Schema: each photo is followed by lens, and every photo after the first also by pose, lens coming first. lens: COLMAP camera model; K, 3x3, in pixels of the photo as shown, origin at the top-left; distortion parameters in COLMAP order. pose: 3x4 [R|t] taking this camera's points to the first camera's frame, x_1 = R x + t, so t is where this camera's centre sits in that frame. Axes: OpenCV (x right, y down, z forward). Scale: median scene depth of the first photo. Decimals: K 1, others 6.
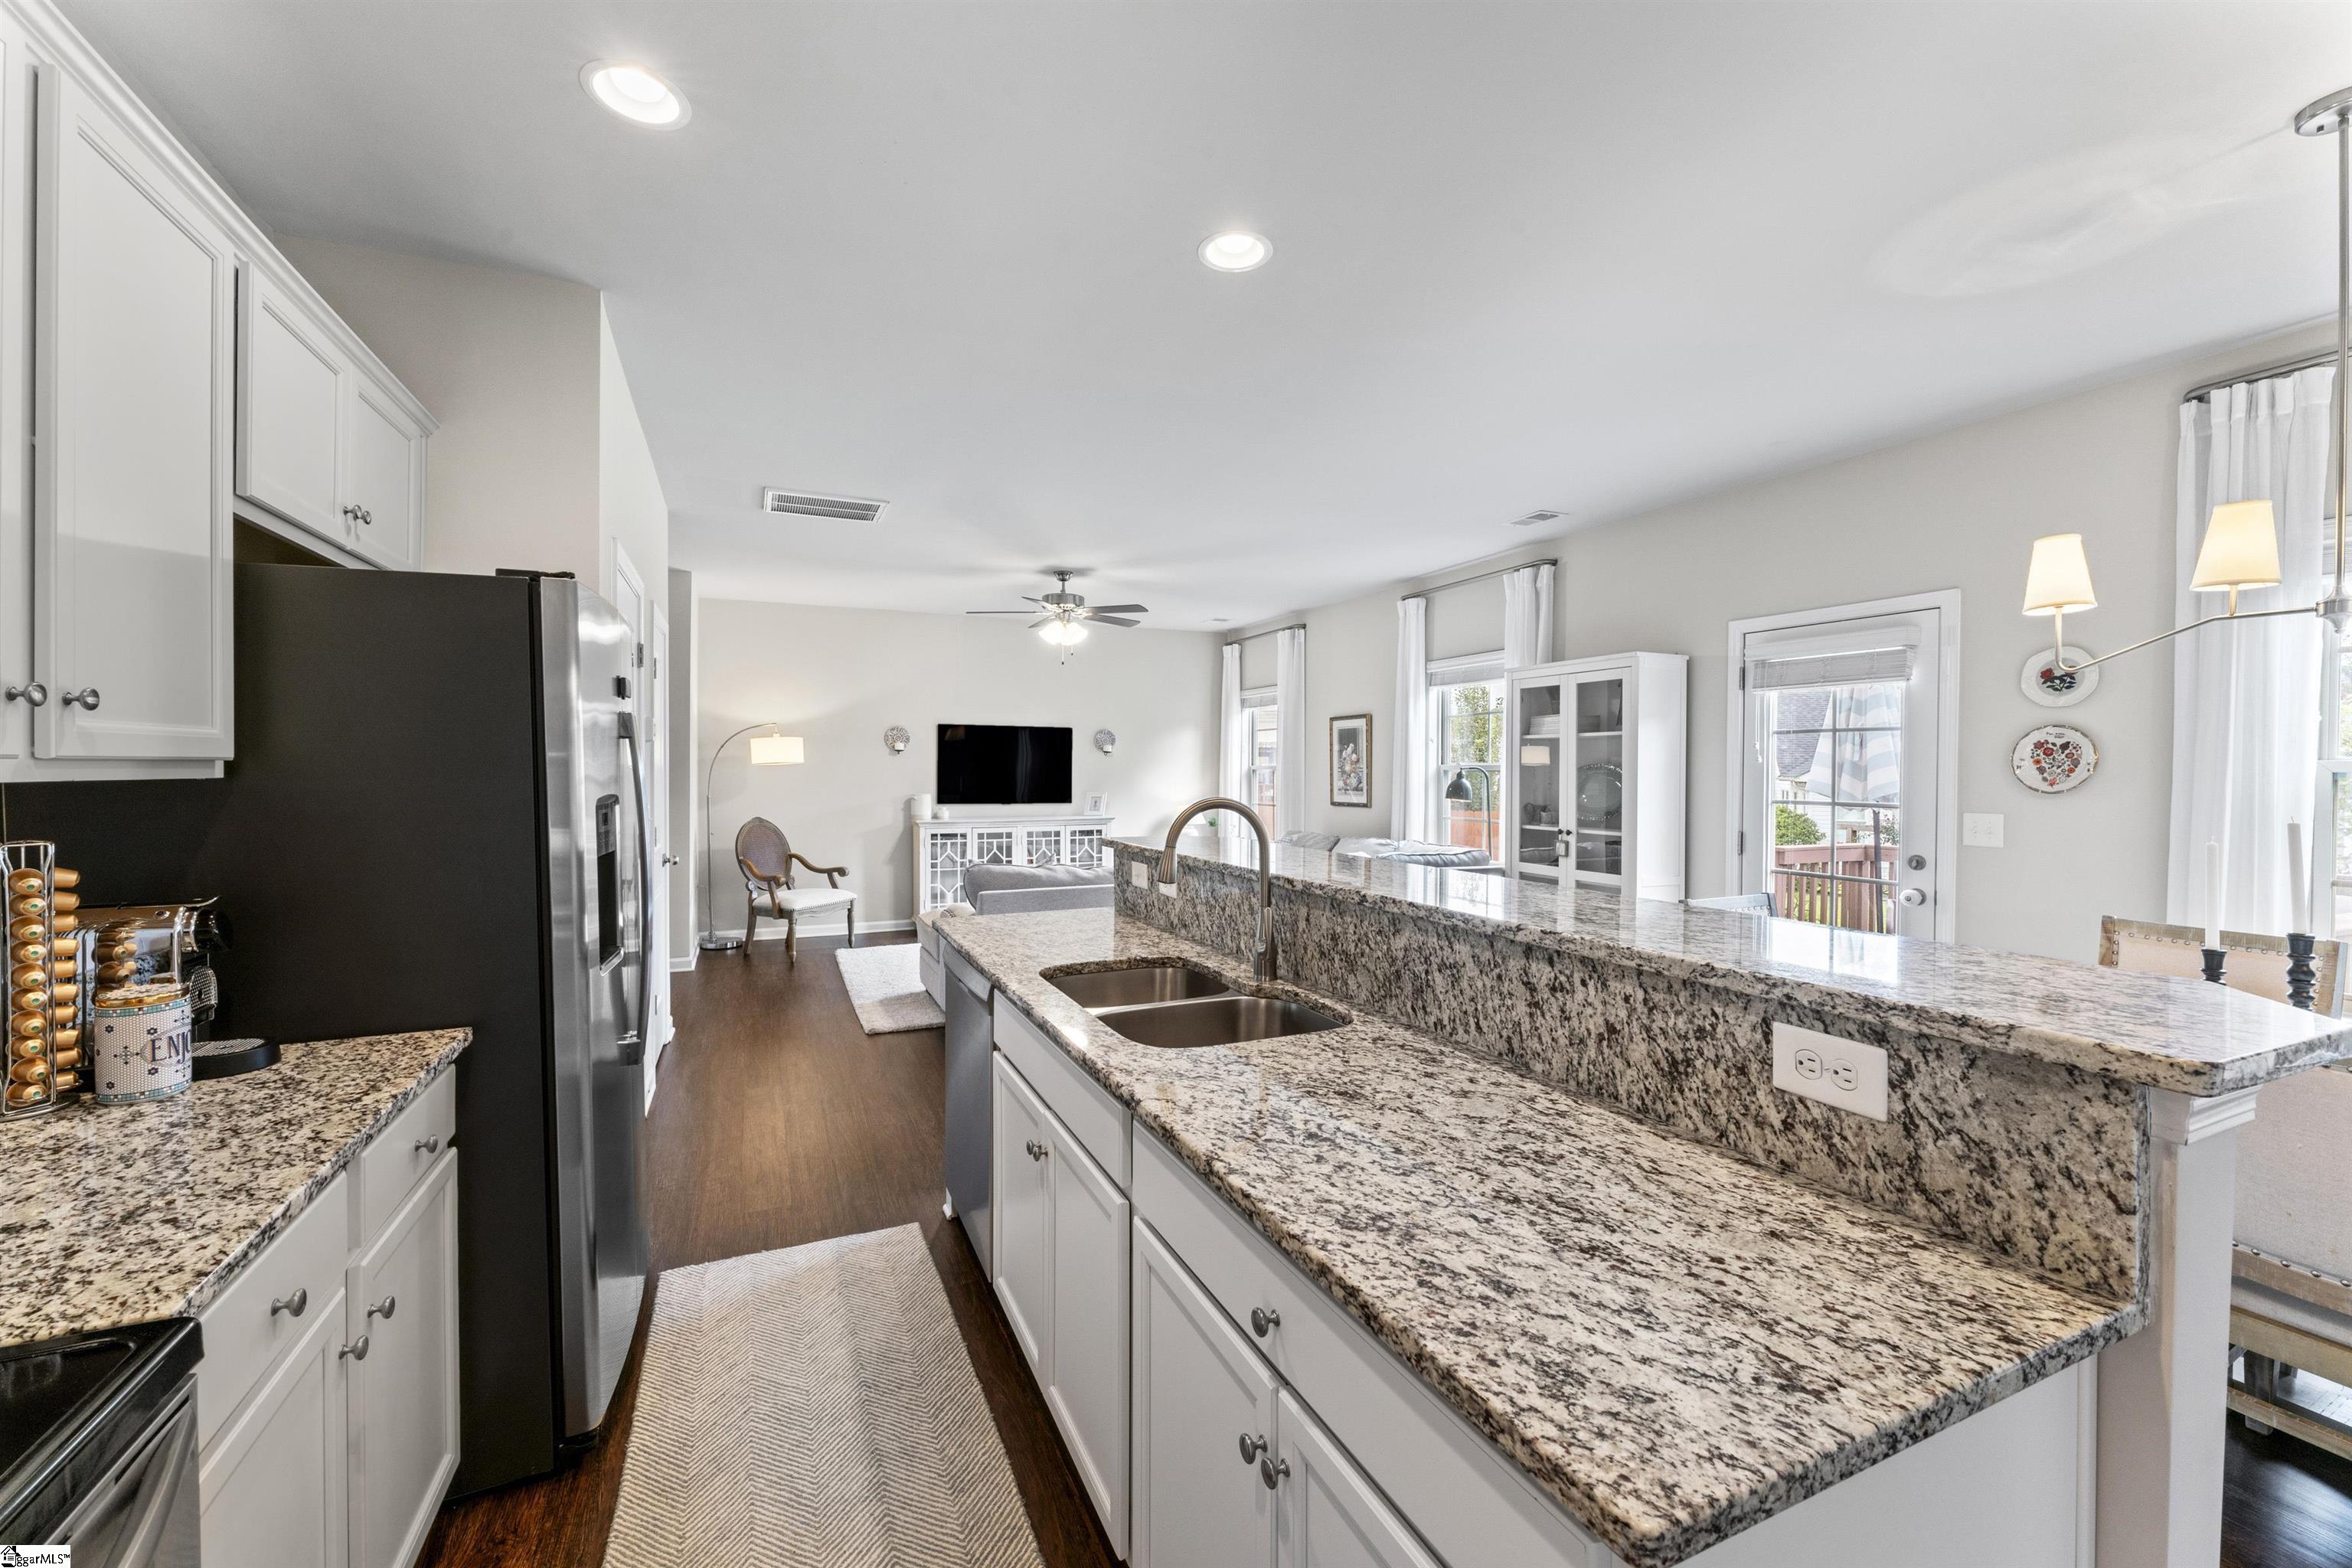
lens RADIAL K [[938.5, 0, 1173.3], [0, 938.5, 769.4], [0, 0, 1]] dist [0.000253, -0.000067]
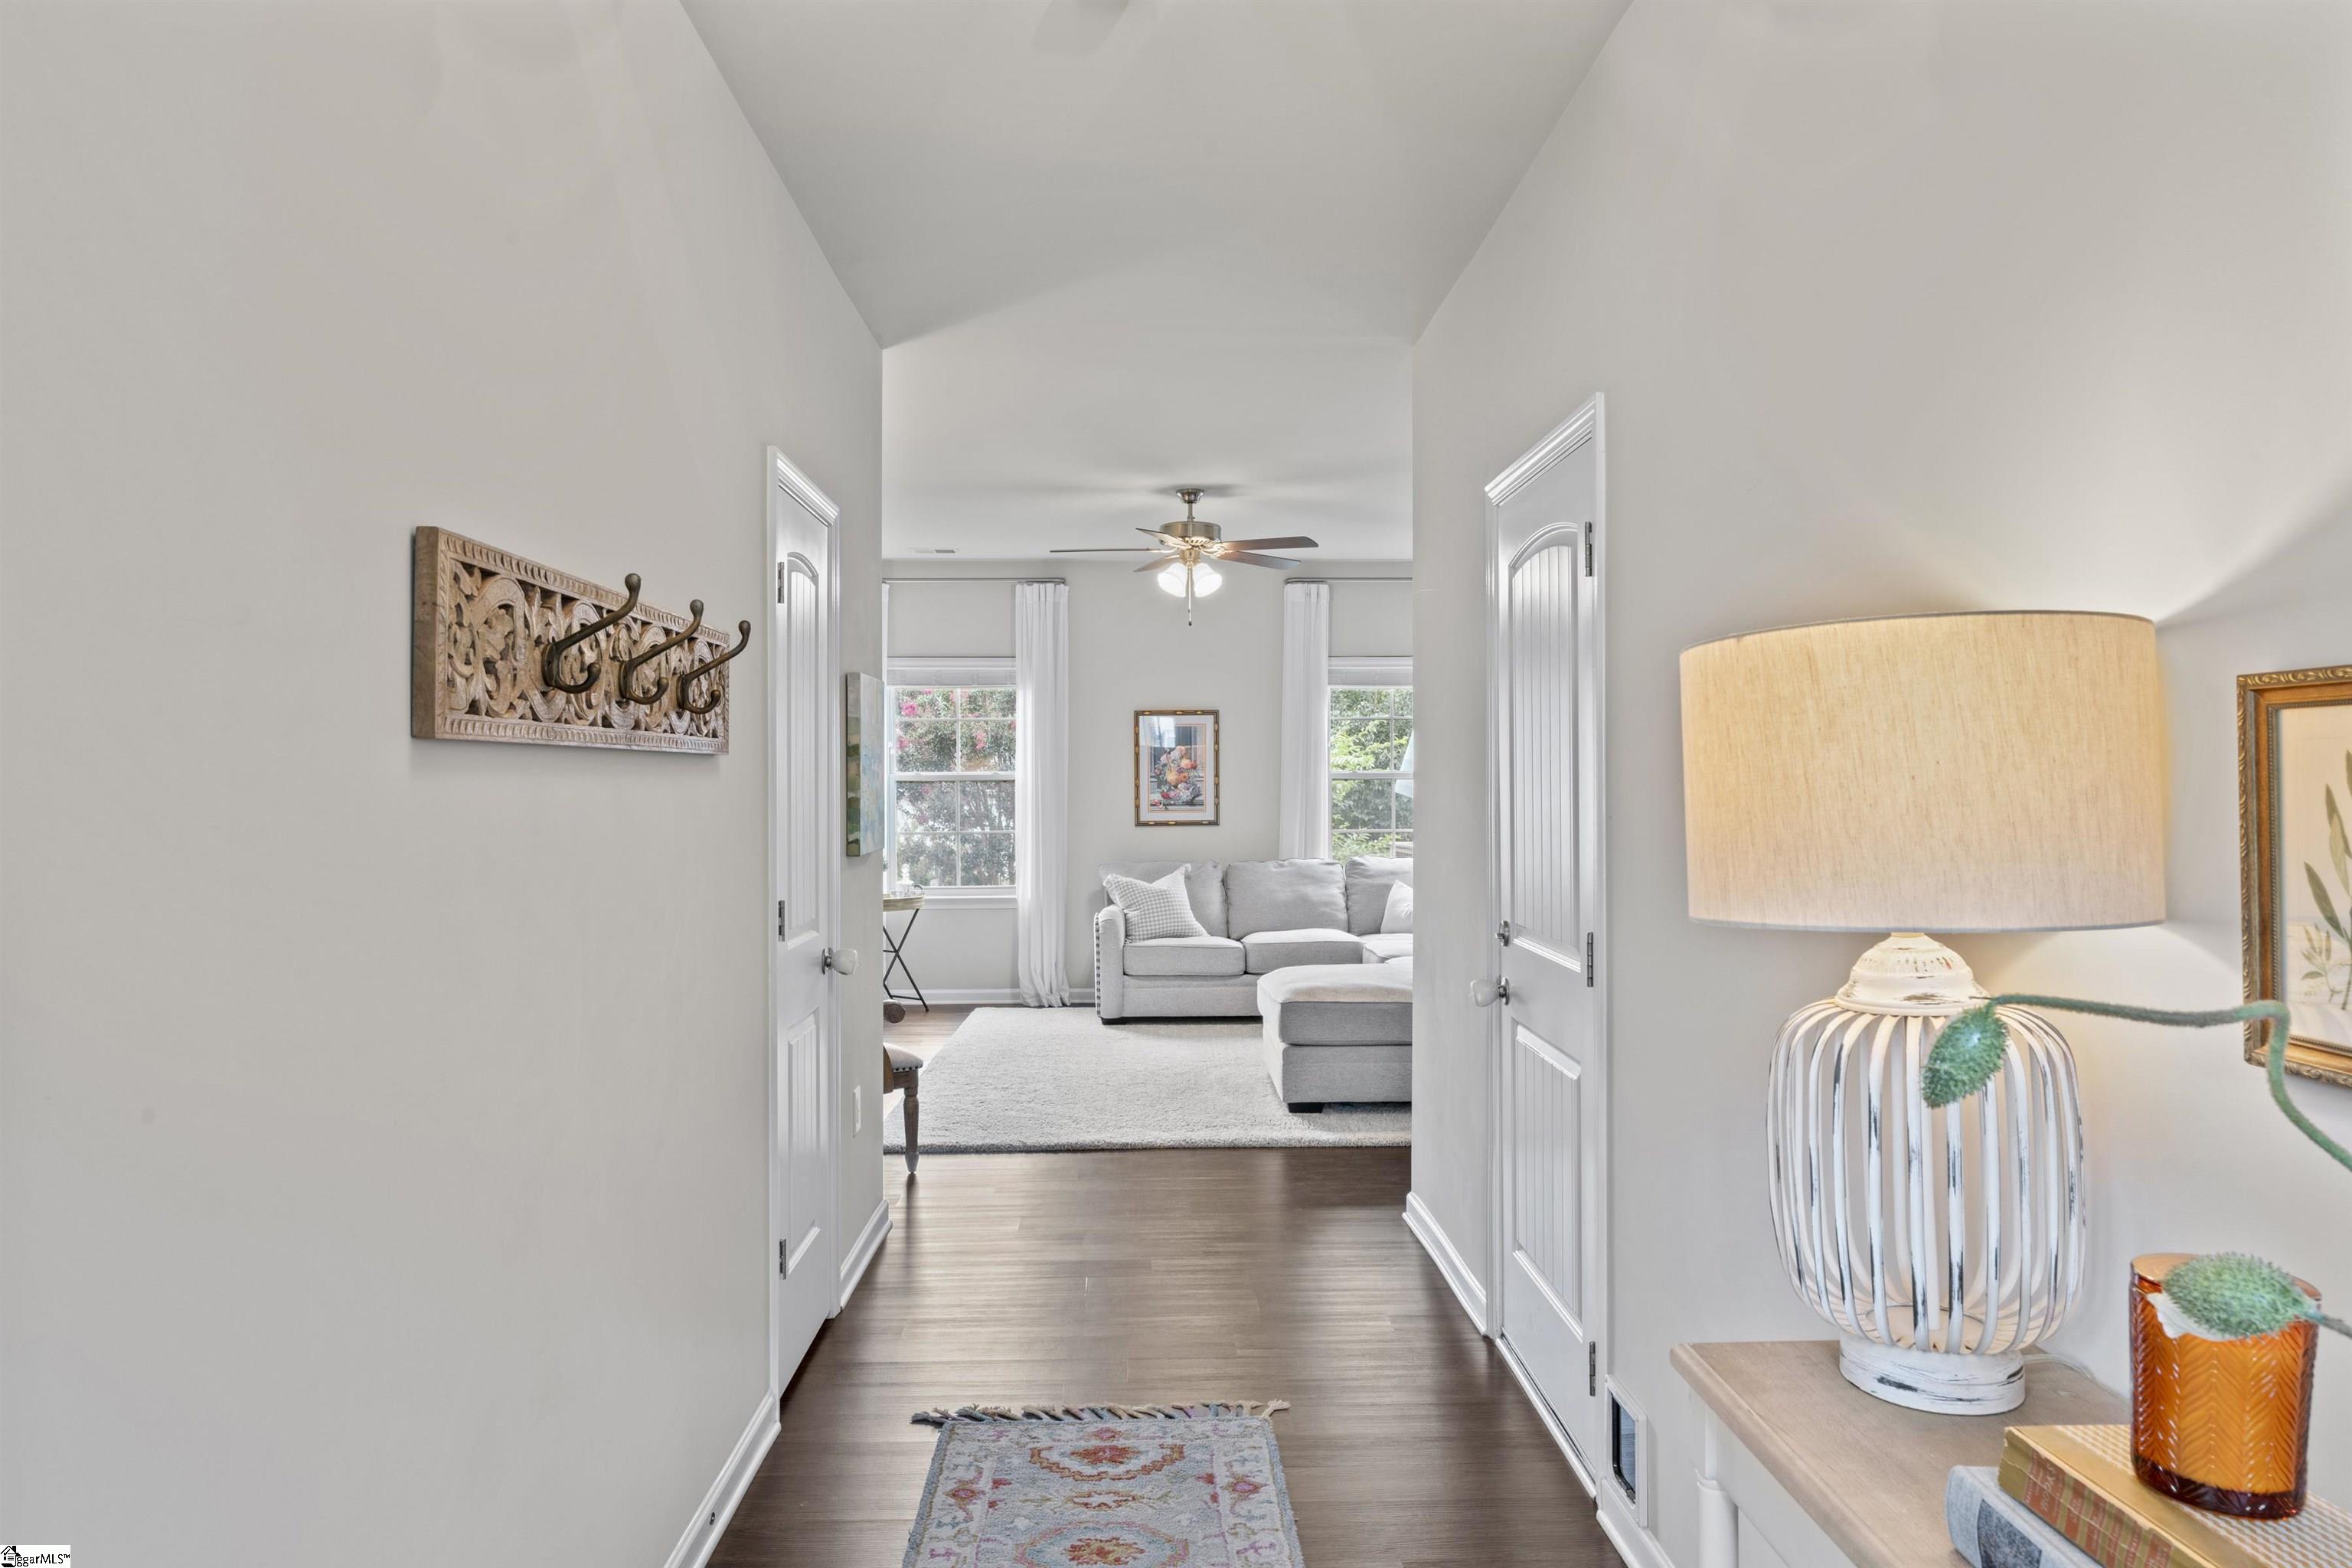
lens RADIAL K [[1550.0, 0, 1176.0], [0, 1550.0, 784.0], [0, 0, 1]] dist [-0.001154, -0.000024]
pose [[0.378156, -0.006931, 0.925716, -0.967991], [0.006027, 0.999969, 0.005025, -0.001890], [-0.925722, 0.003679, 0.378186, 0.485279]]
